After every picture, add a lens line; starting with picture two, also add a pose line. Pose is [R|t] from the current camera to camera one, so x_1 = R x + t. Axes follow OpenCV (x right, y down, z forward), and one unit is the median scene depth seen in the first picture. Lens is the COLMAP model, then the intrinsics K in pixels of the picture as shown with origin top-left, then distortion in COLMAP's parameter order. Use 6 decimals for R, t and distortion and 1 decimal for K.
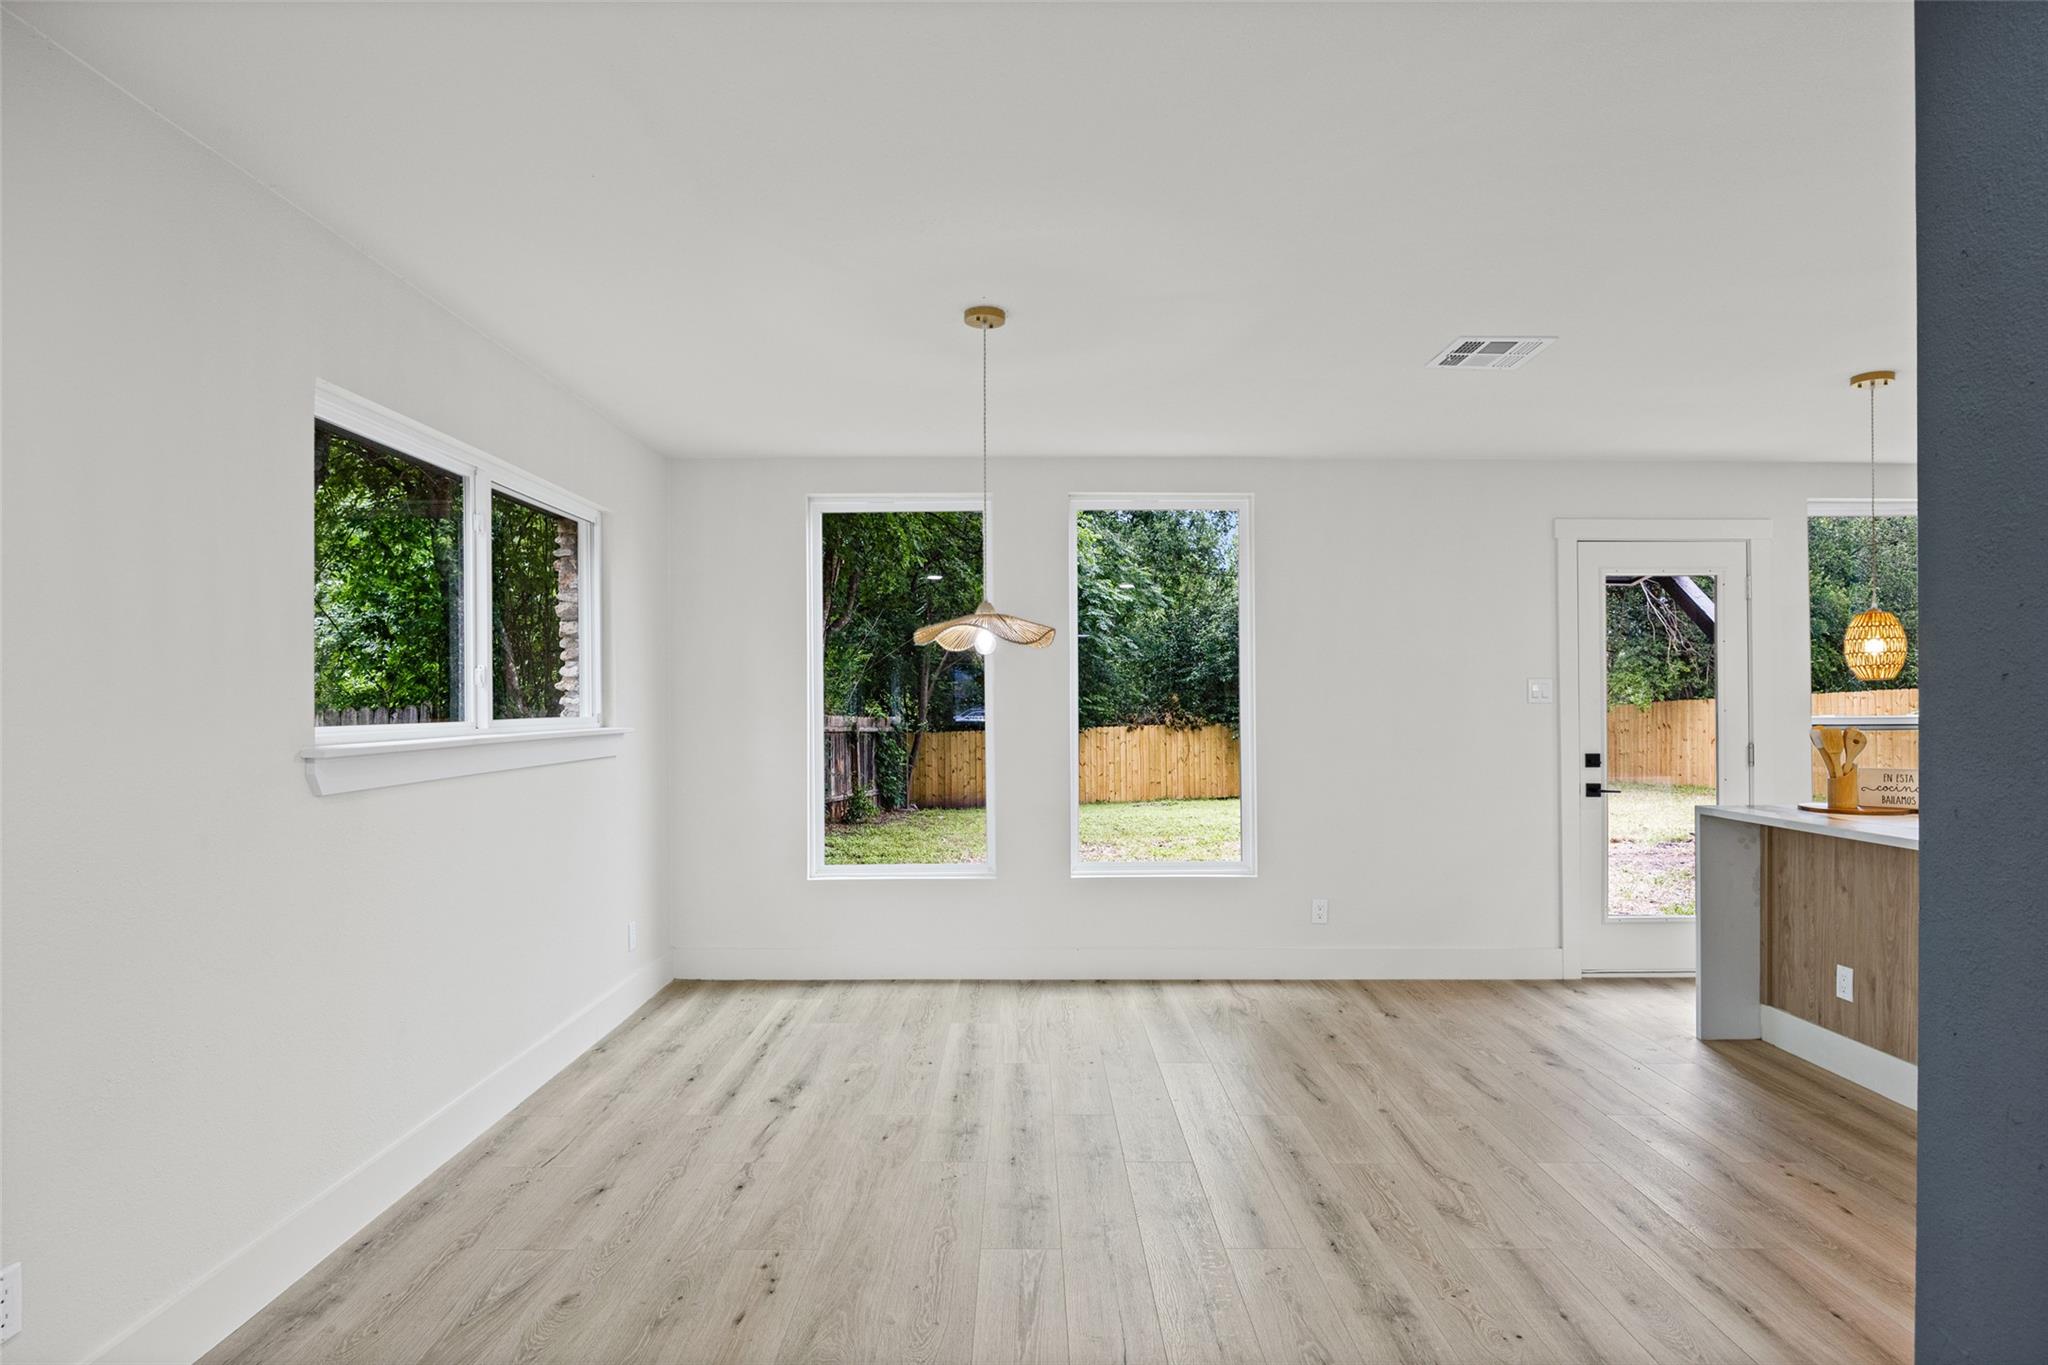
lens RADIAL K [[1131.1, 0, 1042.2], [0, 1131.1, 687.1], [0, 0, 1]] dist [-0.005704, -0.000578]
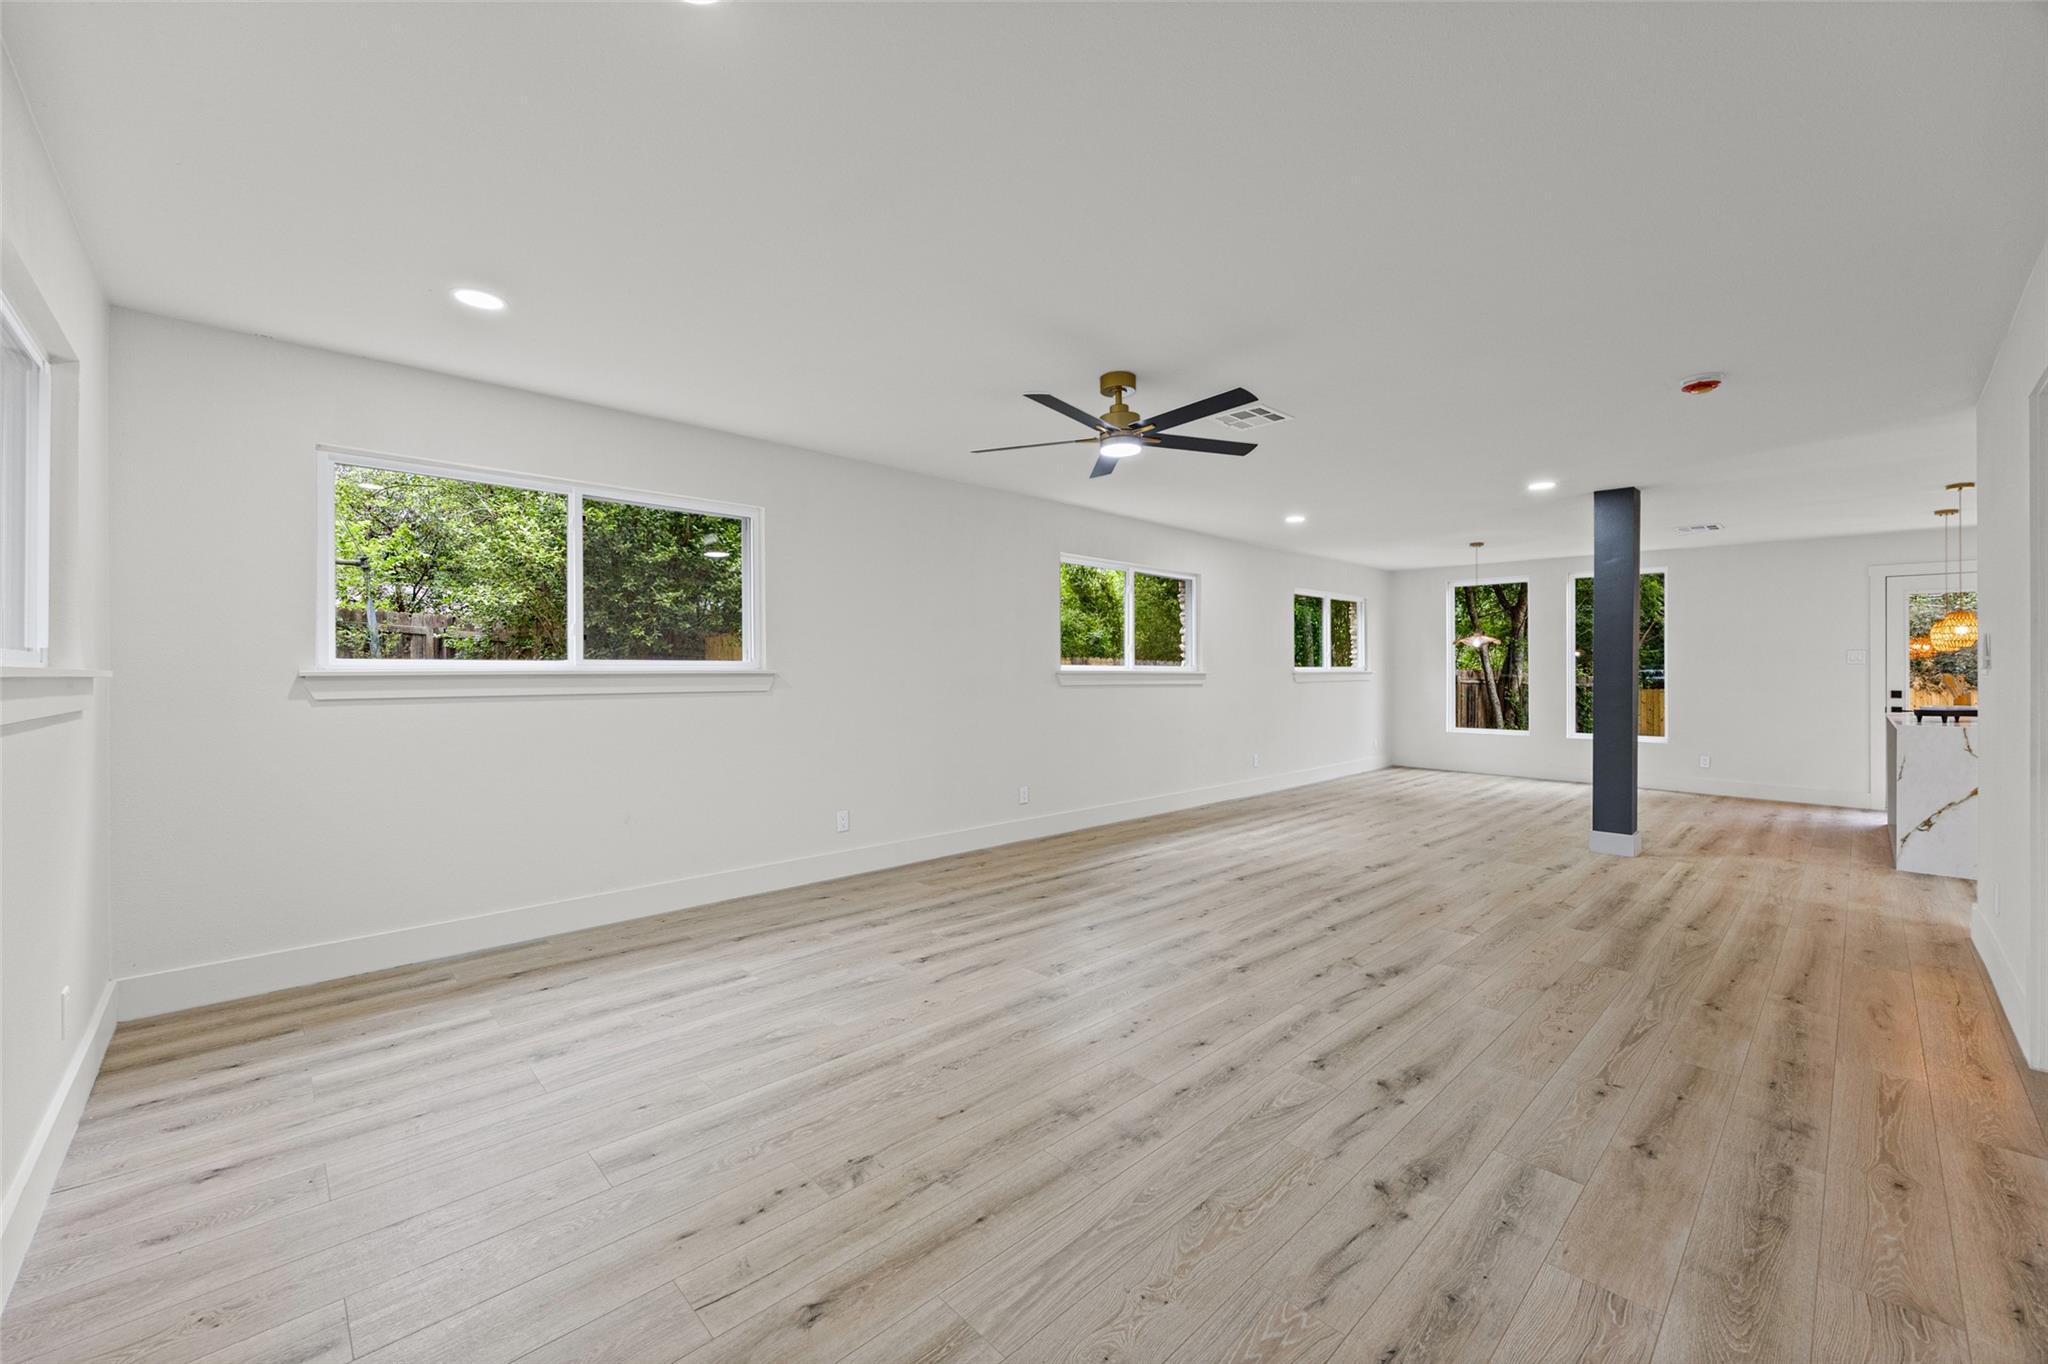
lens RADIAL K [[820.1, 0, 1019.2], [0, 820.1, 666.2], [0, 0, 1]] dist [0.003787, 0.000275]
pose [[0.697720, 0.004855, -0.716354, 0.537935], [0.004850, 0.999922, 0.011501, -0.003986], [0.716354, -0.011499, 0.697642, -1.194212]]
